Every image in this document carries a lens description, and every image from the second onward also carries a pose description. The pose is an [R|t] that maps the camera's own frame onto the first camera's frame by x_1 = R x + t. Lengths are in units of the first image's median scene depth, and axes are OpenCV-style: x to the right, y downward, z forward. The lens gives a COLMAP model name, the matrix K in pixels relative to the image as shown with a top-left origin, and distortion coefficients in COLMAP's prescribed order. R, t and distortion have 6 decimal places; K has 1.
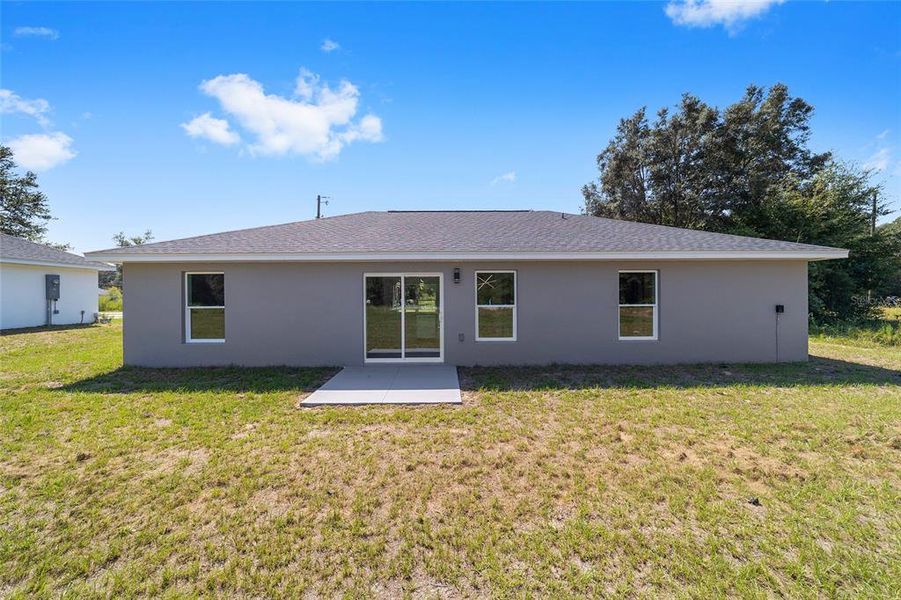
lens RADIAL K [[346.1, 0, 450.5], [0, 346.1, 300.0], [0, 0, 1]] dist [-0.022010, 0.010567]
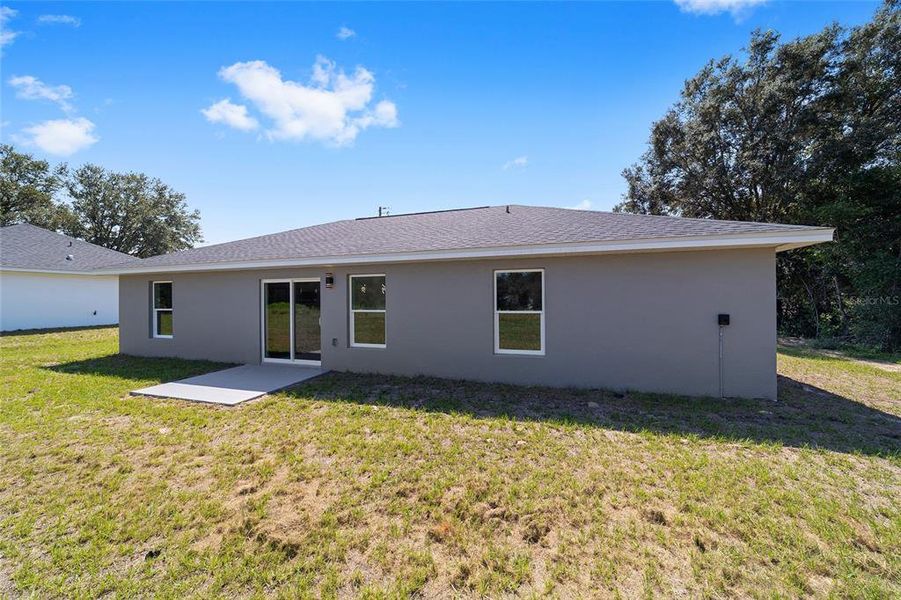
lens RADIAL K [[346.1, 0, 450.5], [0, 346.1, 300.0], [0, 0, 1]] dist [-0.022010, 0.010567]
pose [[0.945017, 0.000379, -0.327020, 0.729629], [-0.003042, 0.999966, -0.007633, -0.007375], [0.327006, 0.008208, 0.944987, 0.180075]]
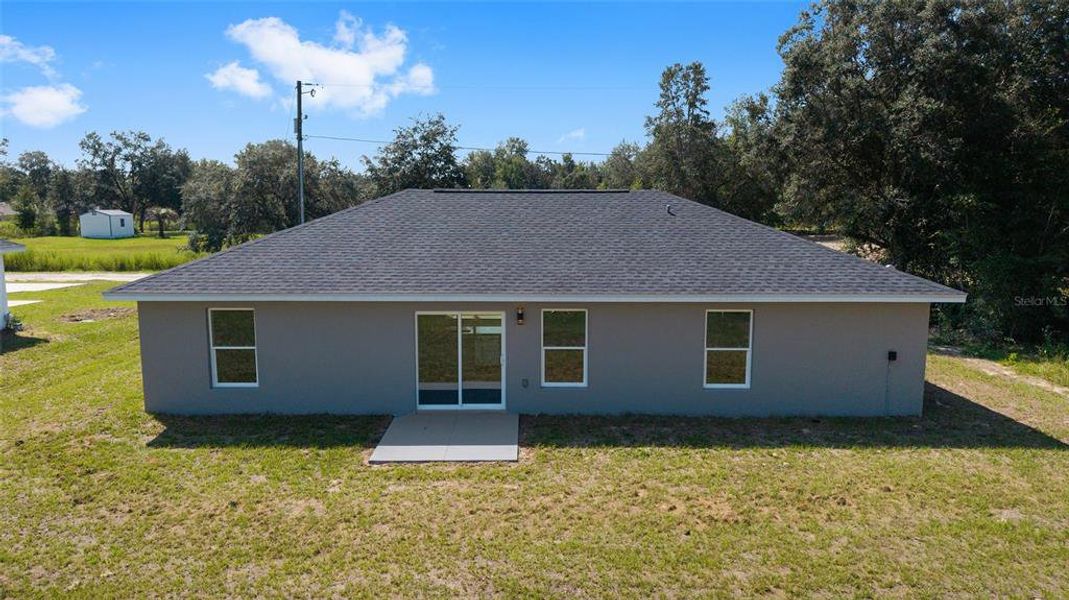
lens RADIAL K [[715.5, 0, 536.2], [0, 715.5, 306.7], [0, 0, 1]] dist [0.053911, -0.053076]
pose [[0.999937, 0.009462, -0.006121, 0.076292], [-0.008597, 0.991678, 0.128456, -0.355823], [0.007285, -0.128395, 0.991696, -0.883687]]
